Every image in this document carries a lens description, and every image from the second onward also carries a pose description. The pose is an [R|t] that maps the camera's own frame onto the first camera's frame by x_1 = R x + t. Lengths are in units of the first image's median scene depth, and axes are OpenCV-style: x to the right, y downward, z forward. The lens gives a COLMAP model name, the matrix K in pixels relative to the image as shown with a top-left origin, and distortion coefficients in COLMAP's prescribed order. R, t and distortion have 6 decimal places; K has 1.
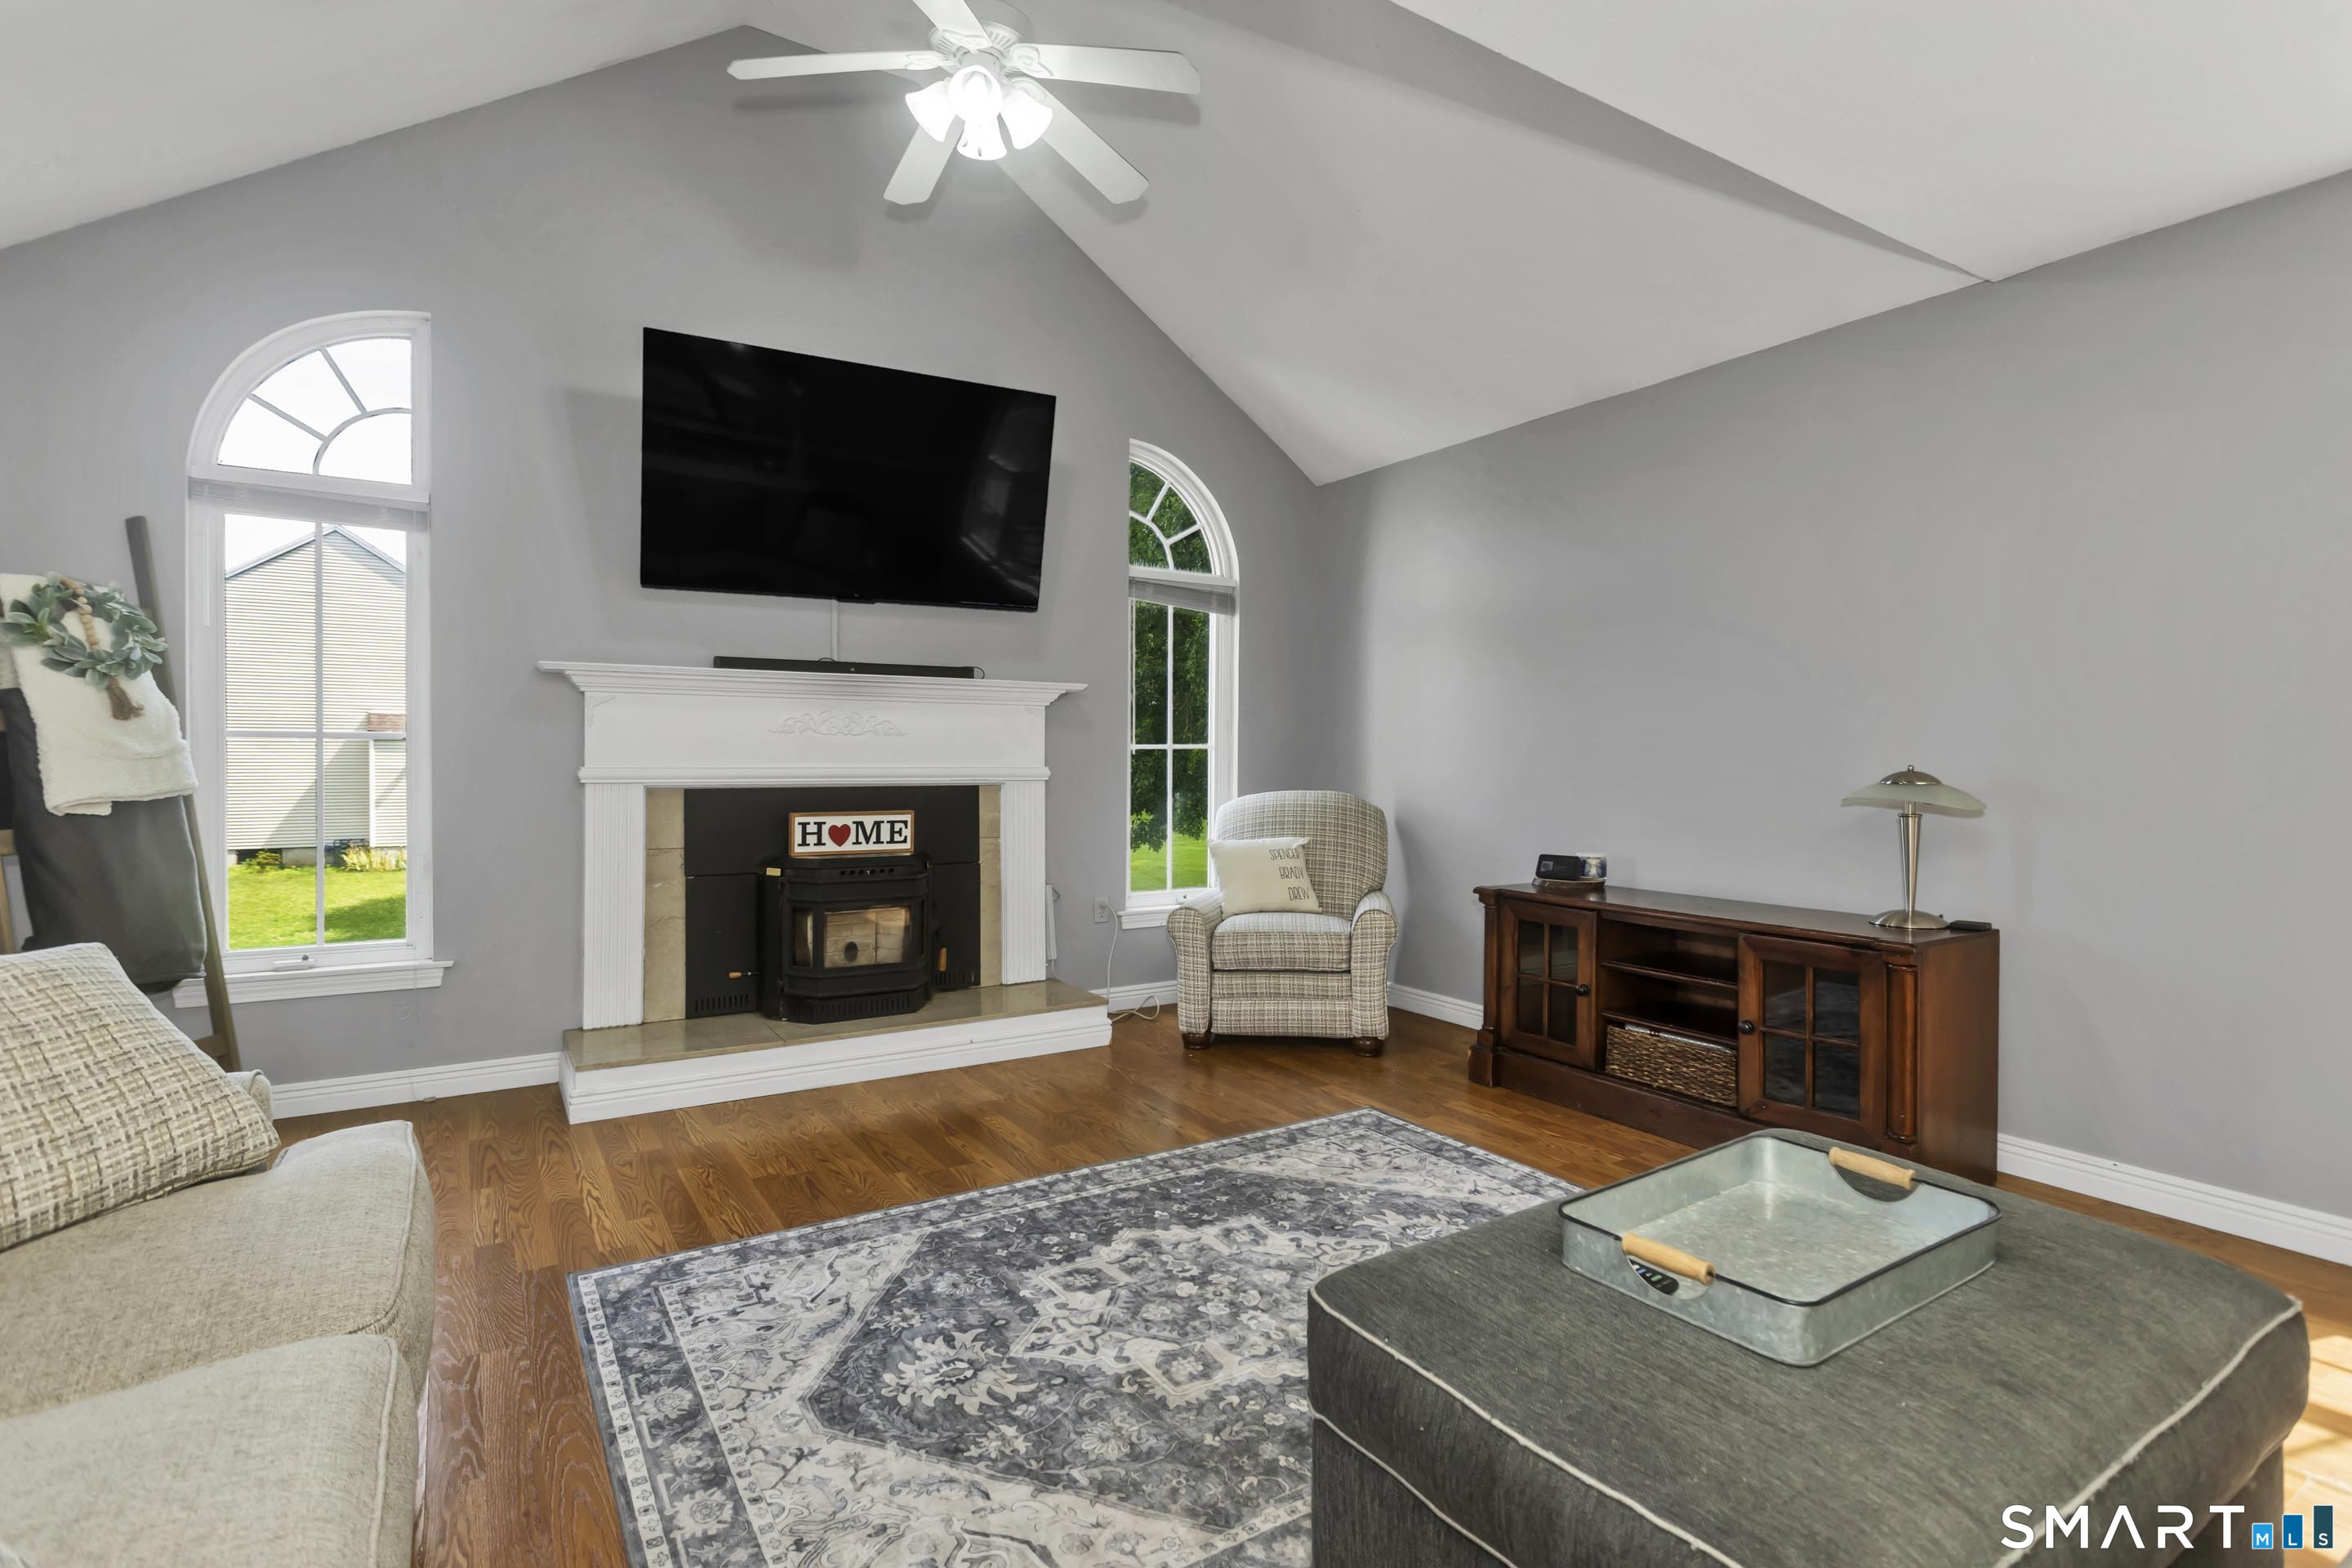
lens RADIAL K [[1142.8, 0, 1180.3], [0, 1142.8, 769.0], [0, 0, 1]] dist [0.004212, 0.000689]
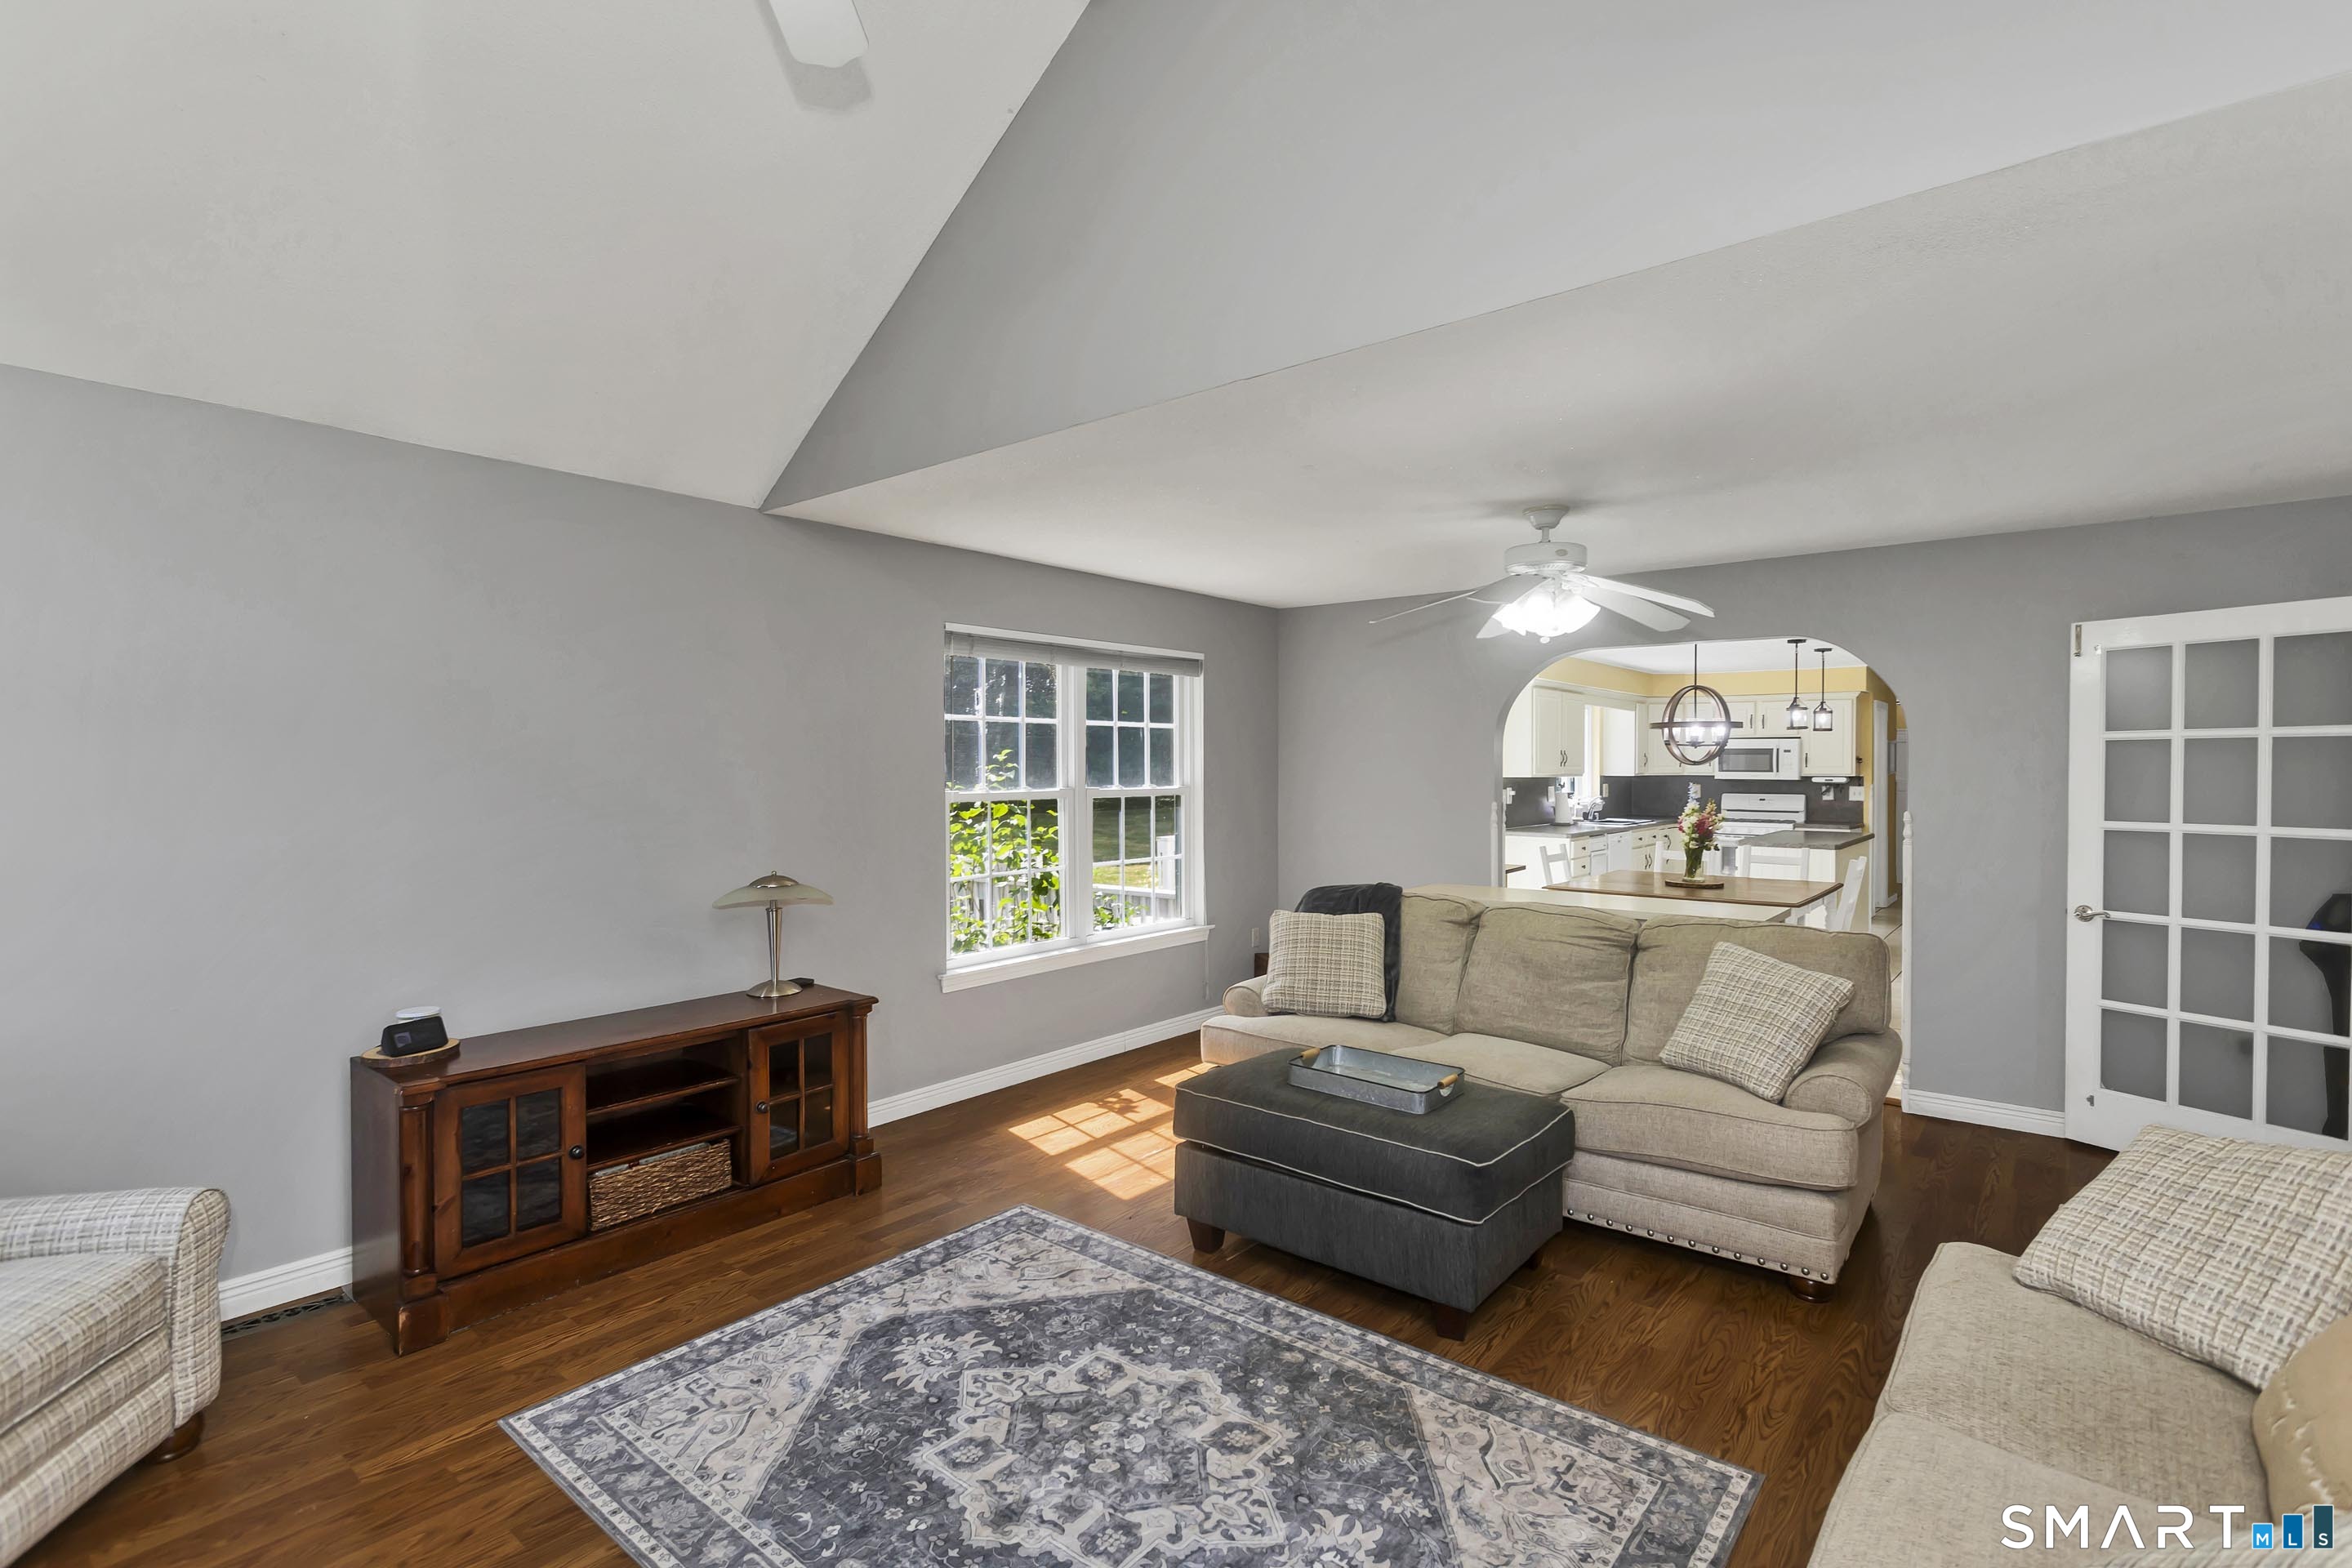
lens RADIAL K [[1118.0, 0, 1190.9], [0, 1118.0, 780.8], [0, 0, 1]] dist [0.002142, 0.000284]
pose [[-0.321215, -0.016110, 0.946869, -0.704806], [0.010079, 0.999741, 0.020429, -0.123619], [-0.946953, 0.016105, -0.320969, 0.926975]]
